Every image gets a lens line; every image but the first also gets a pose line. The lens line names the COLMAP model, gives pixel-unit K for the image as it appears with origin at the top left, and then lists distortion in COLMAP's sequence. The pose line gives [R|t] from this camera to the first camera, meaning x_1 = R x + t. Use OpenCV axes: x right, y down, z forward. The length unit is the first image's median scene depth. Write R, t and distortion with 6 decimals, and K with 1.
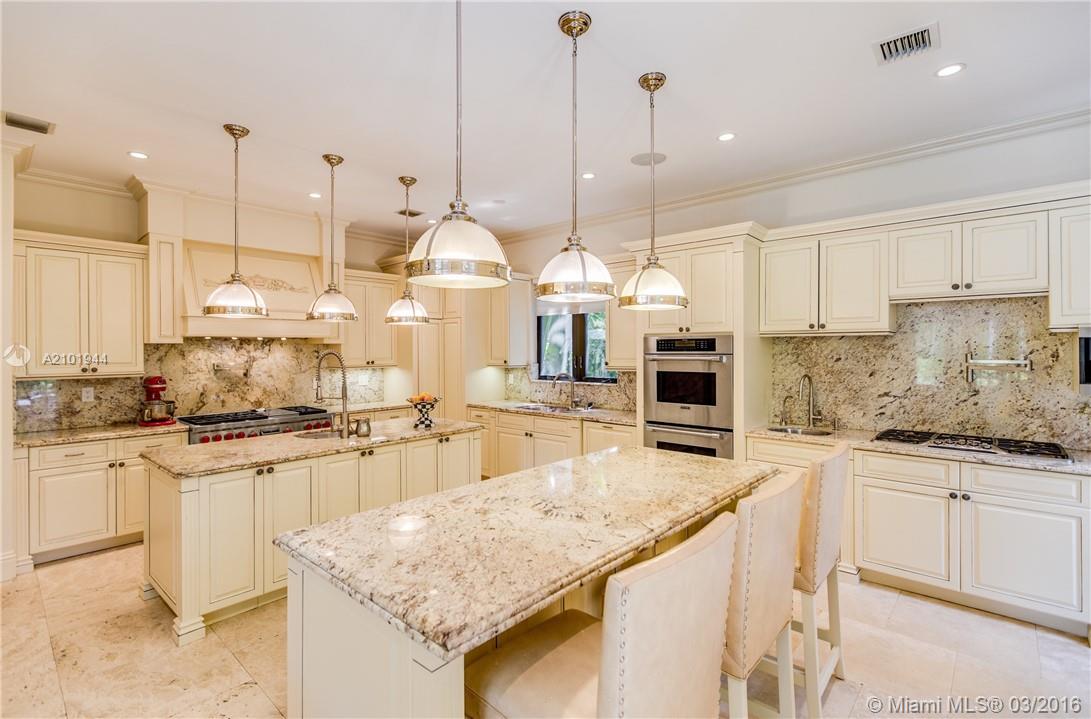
lens RADIAL K [[500.6, 0, 545.5], [0, 500.6, 359.5], [0, 0, 1]] dist [0.068683, 0.000003]
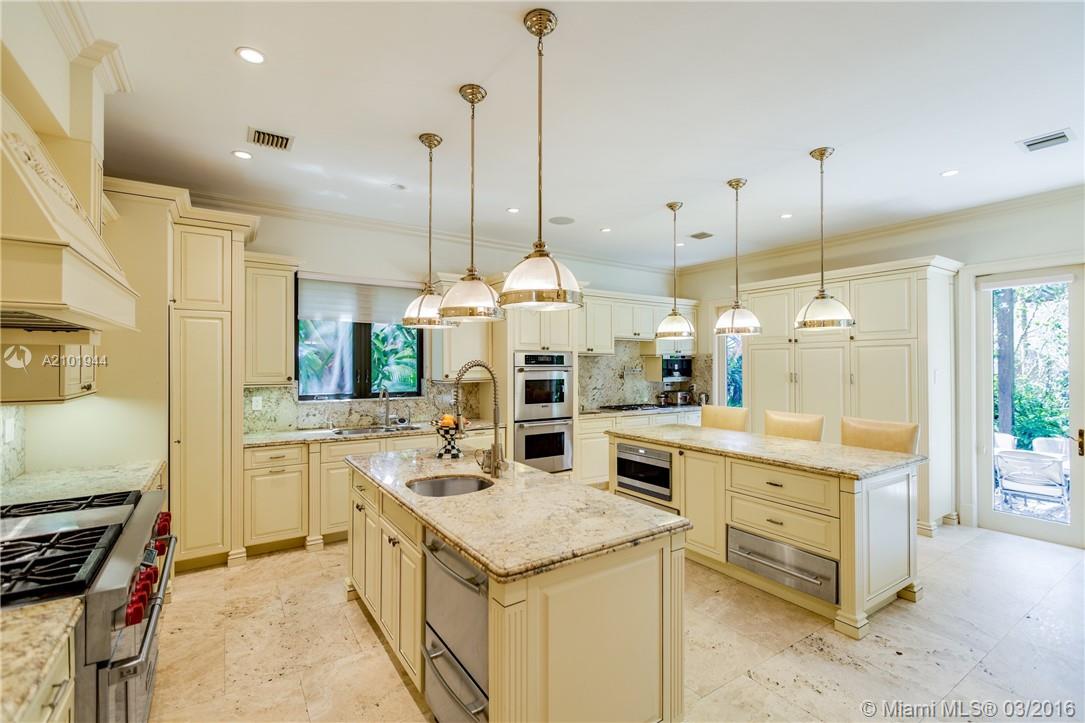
lens RADIAL K [[501.7, 0, 542.5], [0, 501.7, 361.5], [0, 0, 1]] dist [0.000021, -0.000002]
pose [[0.255166, 0.006775, 0.966874, -0.993796], [0.015219, 0.999823, -0.011022, -0.009332], [-0.966778, 0.017527, 0.255018, 0.644357]]
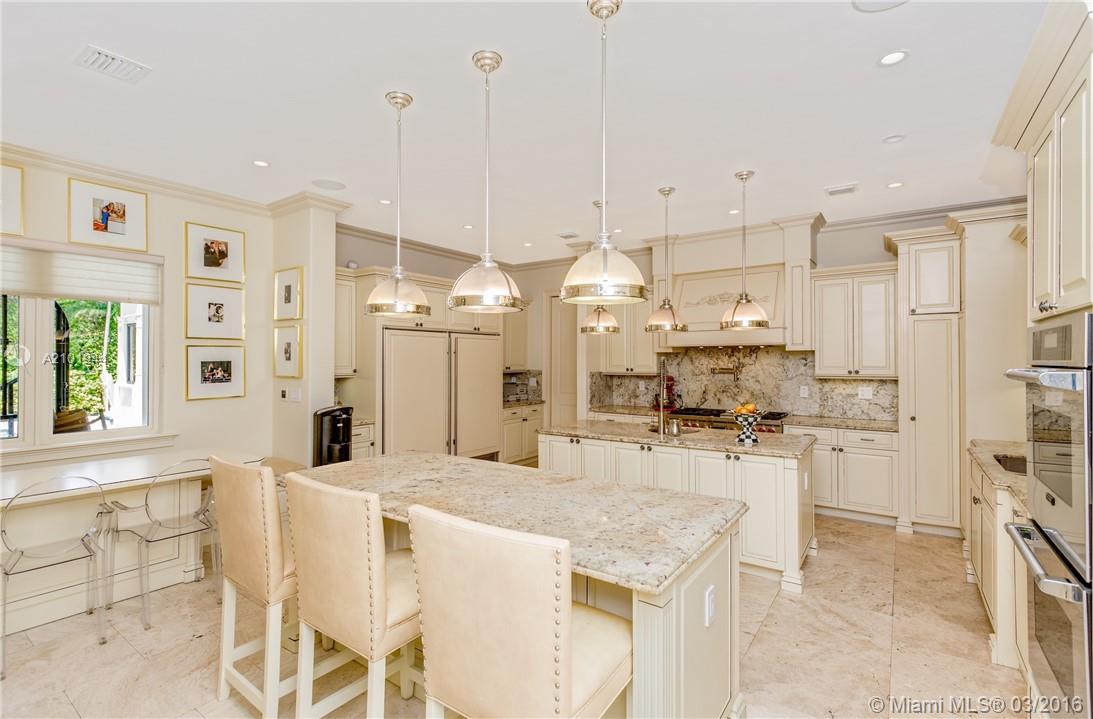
lens RADIAL K [[518.4, 0, 546.5], [0, 518.4, 359.5], [0, 0, 1]] dist [-0.002317, -0.000092]
pose [[0.130132, 0.002897, -0.991493, 0.614348], [-0.020816, 0.999783, 0.000190, -0.005417], [0.991278, 0.020614, 0.130164, 0.511749]]
